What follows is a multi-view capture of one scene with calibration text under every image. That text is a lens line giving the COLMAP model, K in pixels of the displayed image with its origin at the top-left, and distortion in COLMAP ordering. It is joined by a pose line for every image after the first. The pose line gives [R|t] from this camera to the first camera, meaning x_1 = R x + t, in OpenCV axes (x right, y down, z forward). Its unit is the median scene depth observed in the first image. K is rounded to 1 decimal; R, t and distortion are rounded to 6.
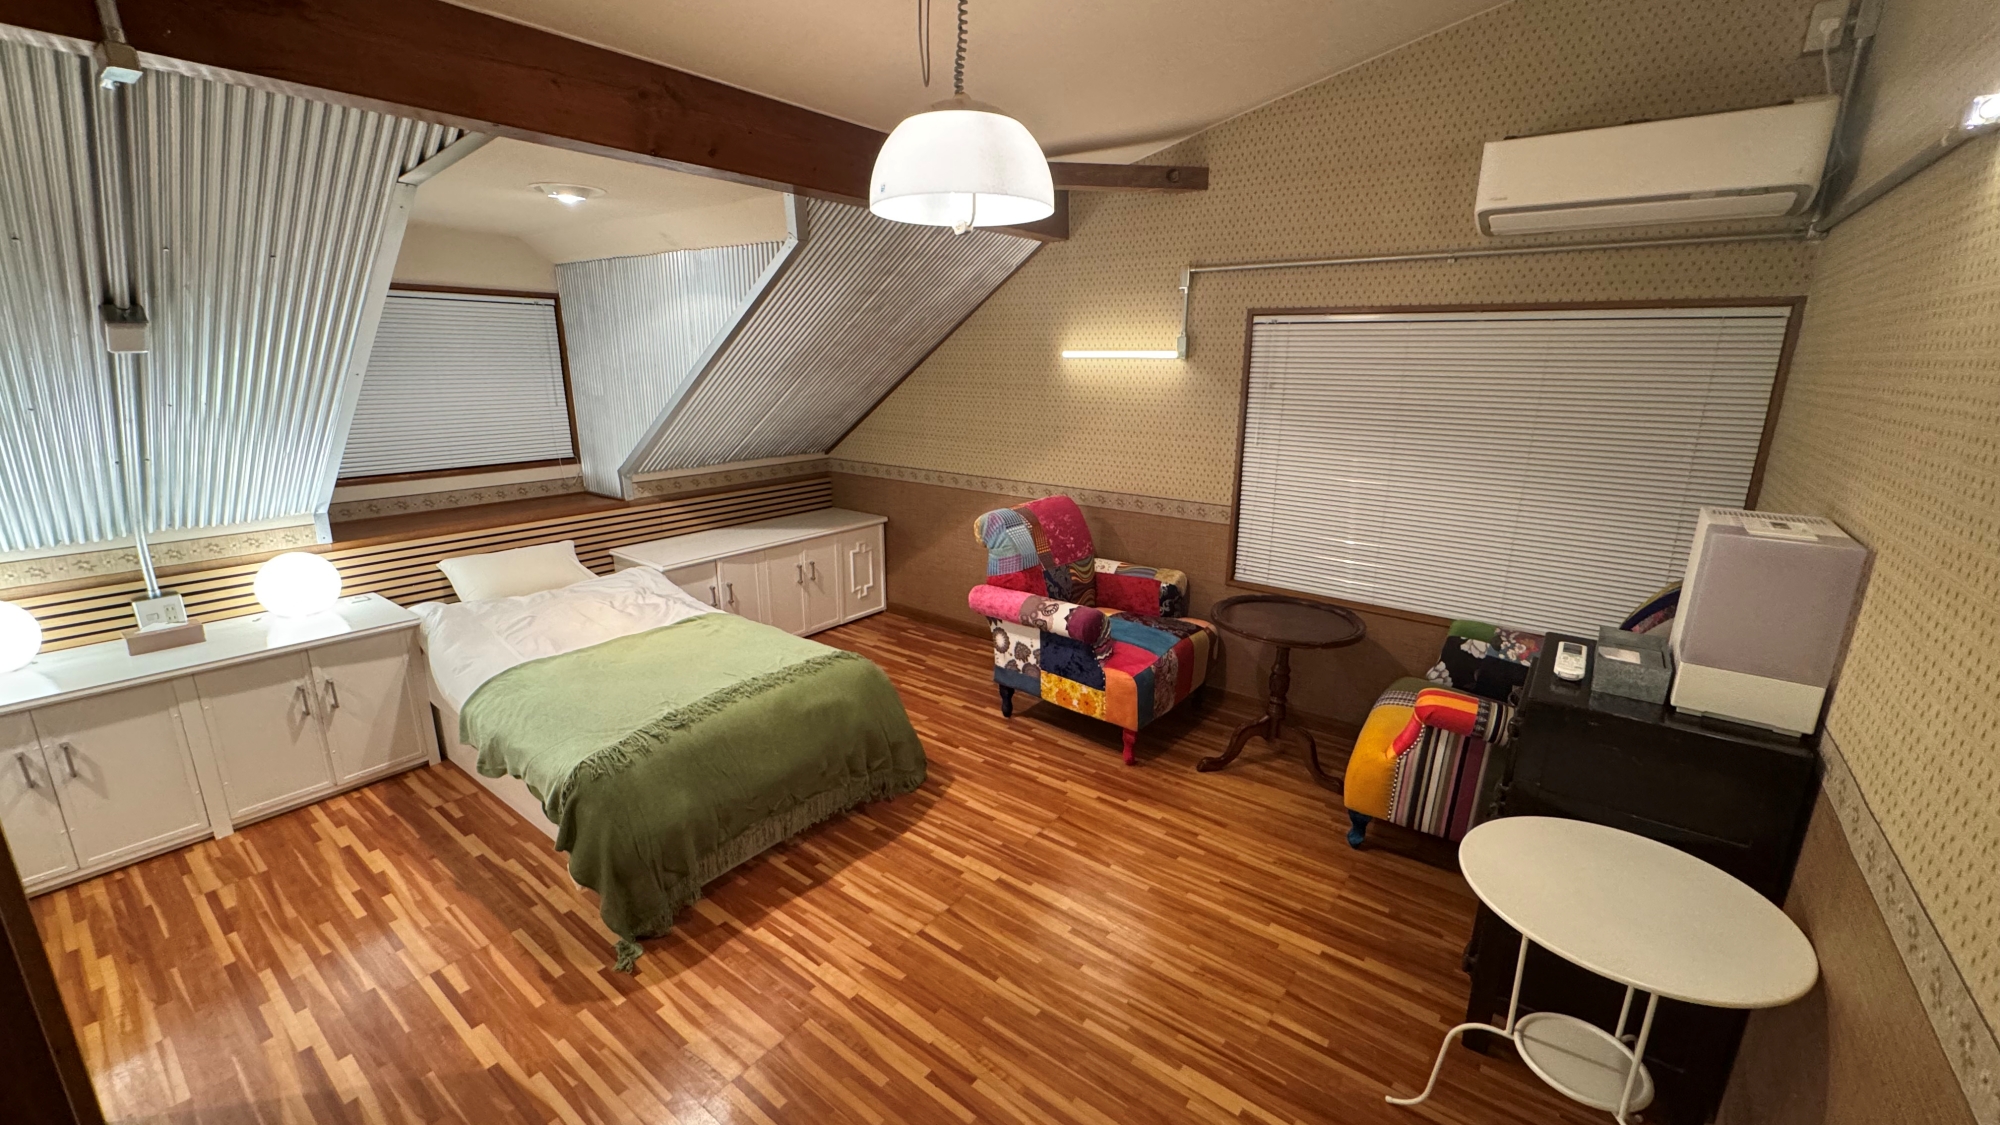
lens RADIAL K [[791.9, 0, 1000.0], [0, 791.9, 562.5], [0, 0, 1]] dist [0.000159, 0.000053]
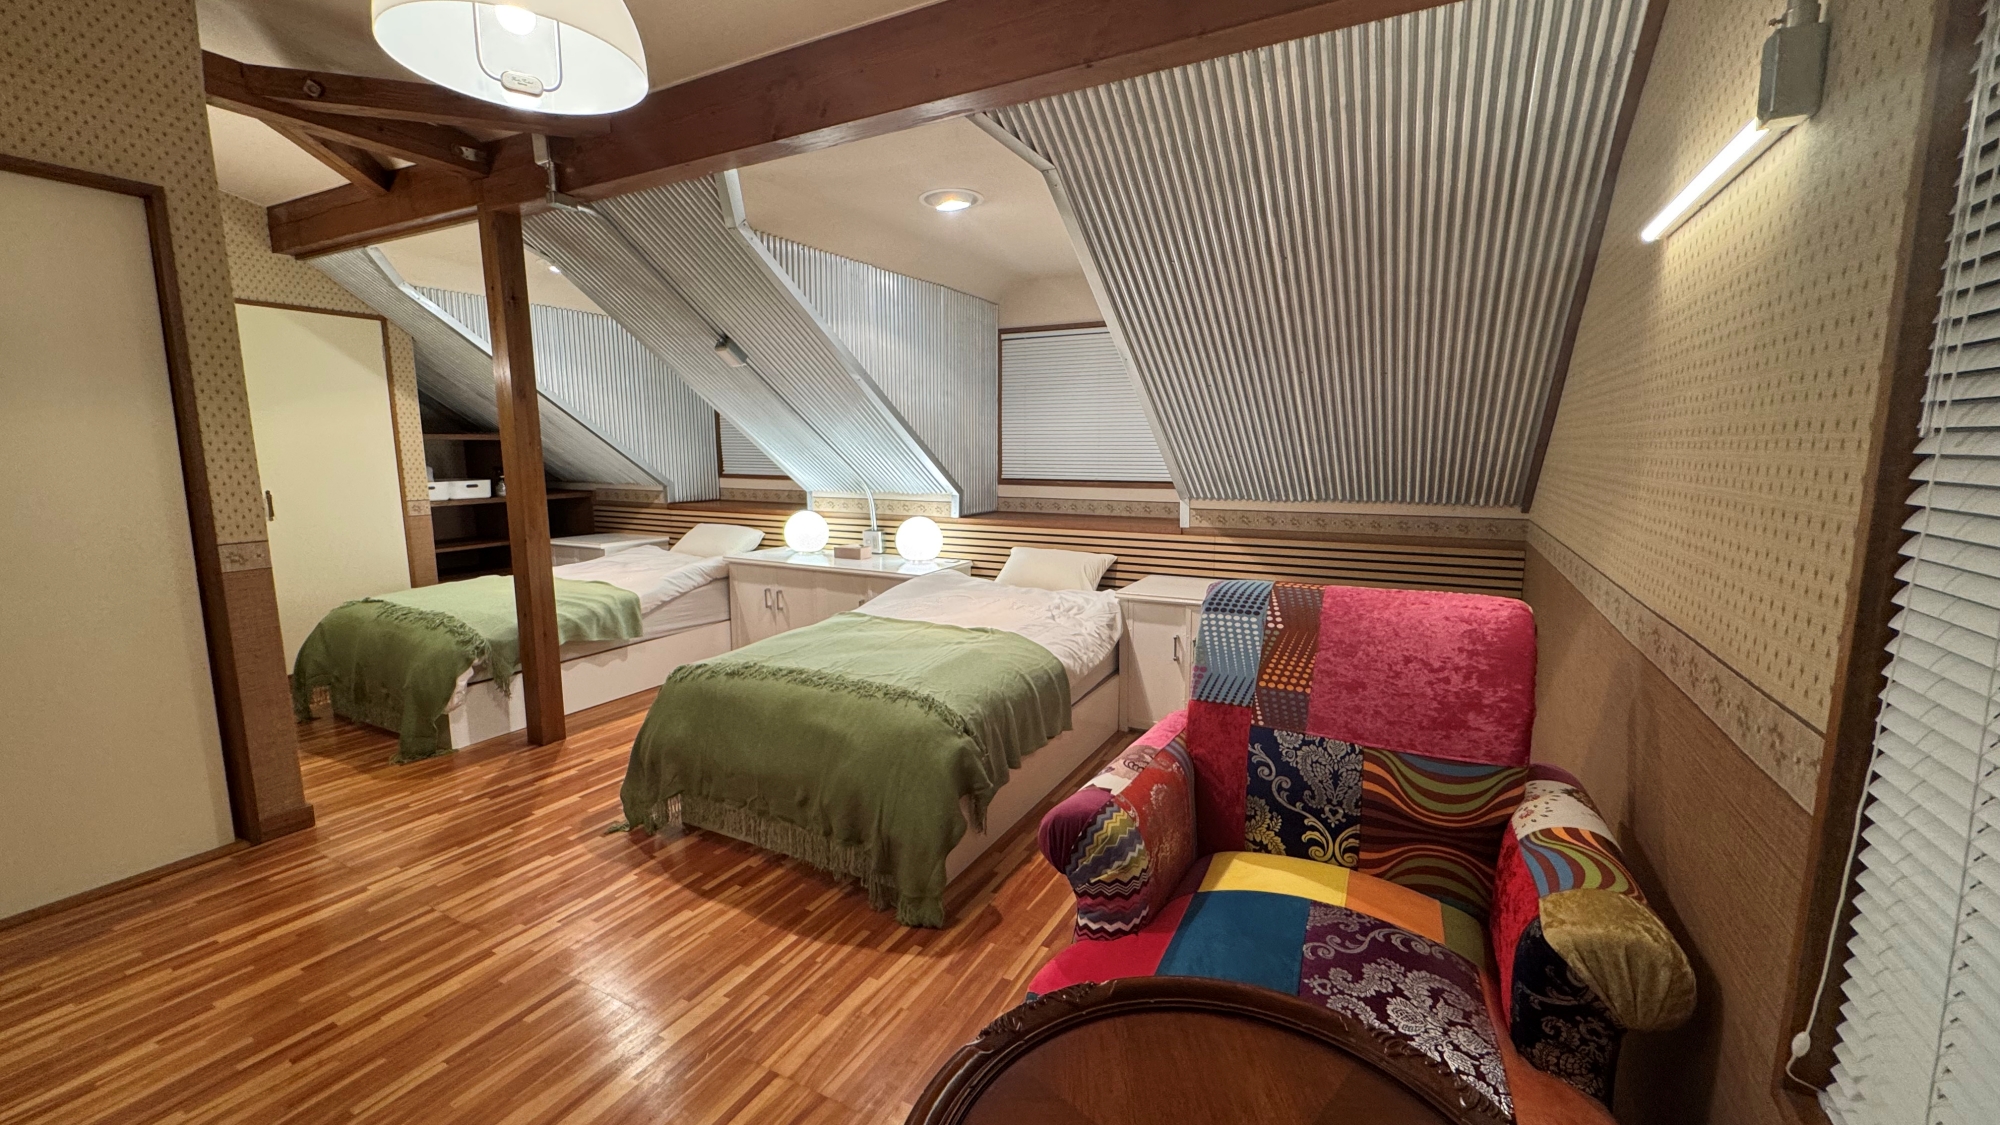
lens RADIAL K [[803.8, 0, 1000.0], [0, 803.8, 562.5], [0, 0, 1]] dist [0.000072, -0.000062]
pose [[0.161836, 0.132420, -0.977893, 0.600587], [-0.245724, 0.965150, 0.090028, -0.107536], [0.955735, 0.225722, 0.188735, 0.968643]]
